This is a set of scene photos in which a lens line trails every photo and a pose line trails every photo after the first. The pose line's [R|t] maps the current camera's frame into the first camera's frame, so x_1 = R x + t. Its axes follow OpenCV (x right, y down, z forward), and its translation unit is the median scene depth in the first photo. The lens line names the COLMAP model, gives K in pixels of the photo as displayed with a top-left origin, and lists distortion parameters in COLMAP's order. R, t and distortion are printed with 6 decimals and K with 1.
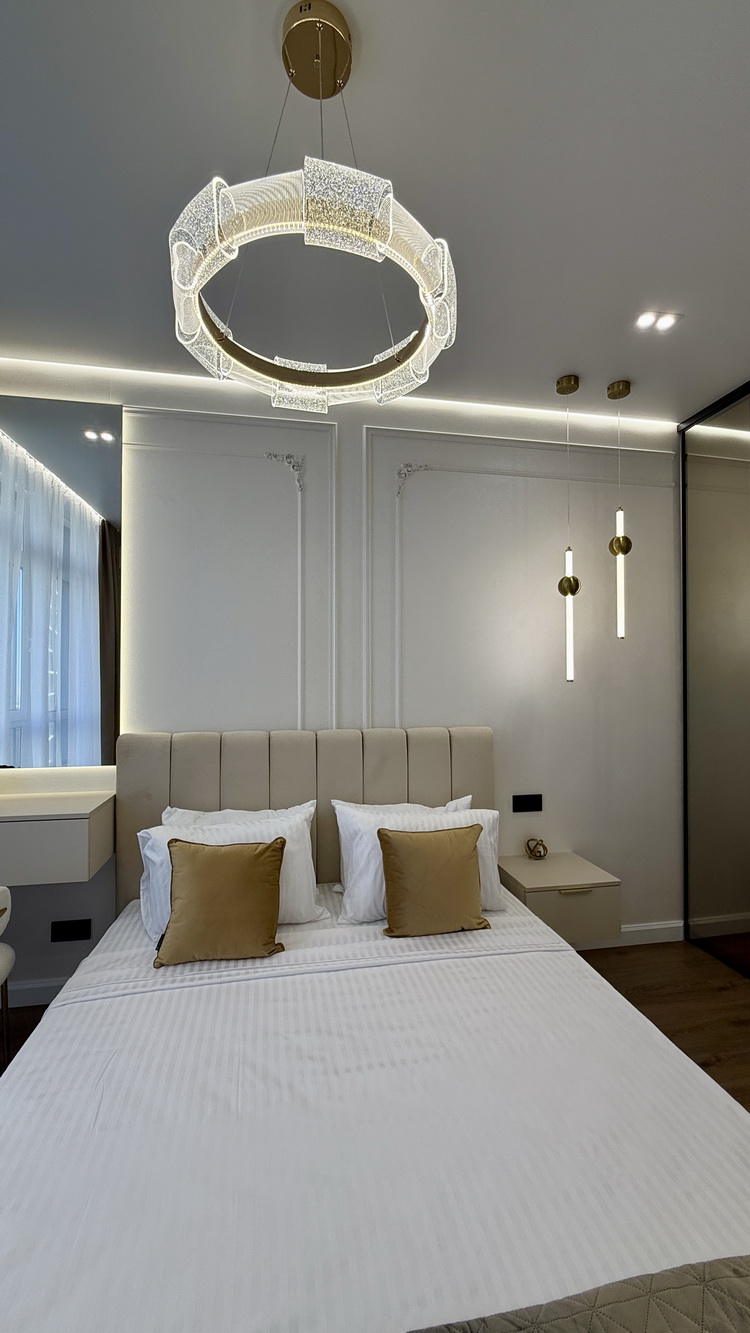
lens RADIAL K [[531.7, 0, 375.4], [0, 531.7, 672.0], [0, 0, 1]] dist [-0.002416, 0.000666]
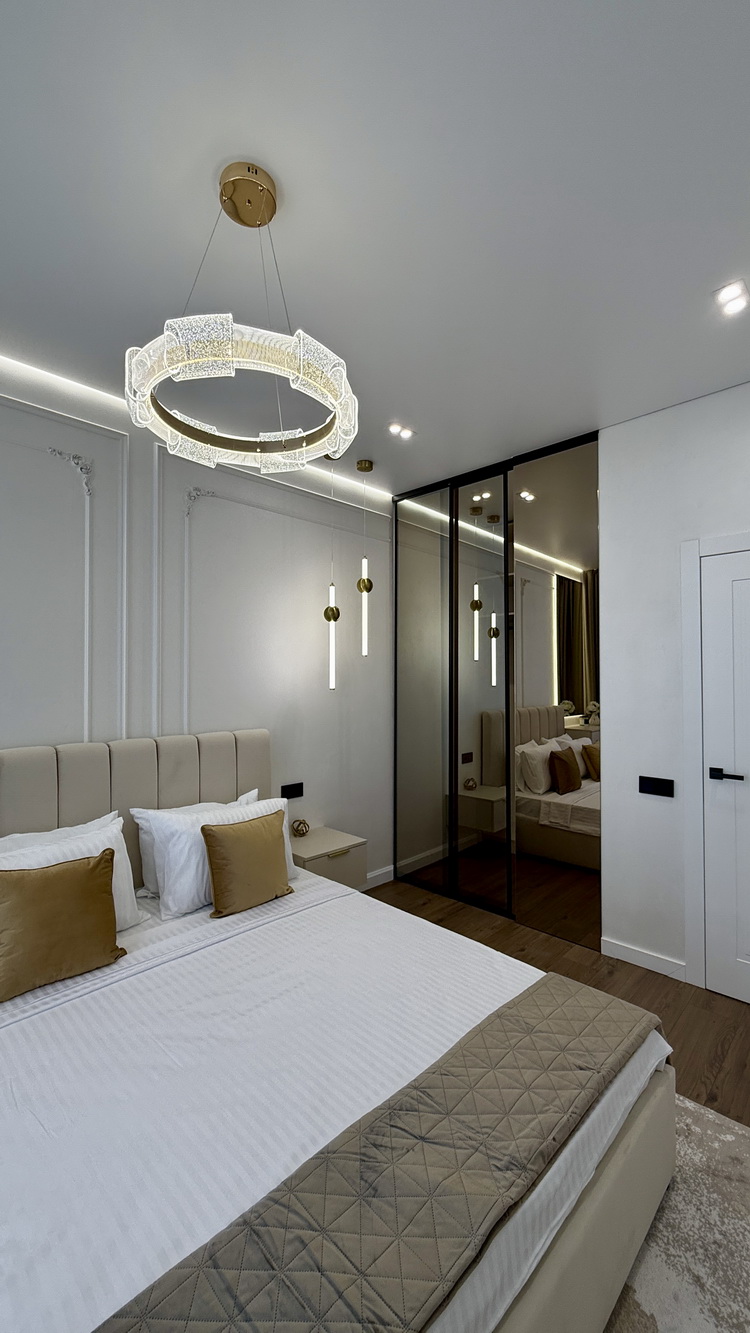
lens RADIAL K [[531.7, 0, 375.4], [0, 531.7, 672.0], [0, 0, 1]] dist [-0.002416, 0.000666]
pose [[0.823548, 0.008558, 0.567182, -0.313408], [-0.009971, 0.999950, -0.000610, -0.028720], [-0.567159, -0.005153, 0.823592, -0.114759]]
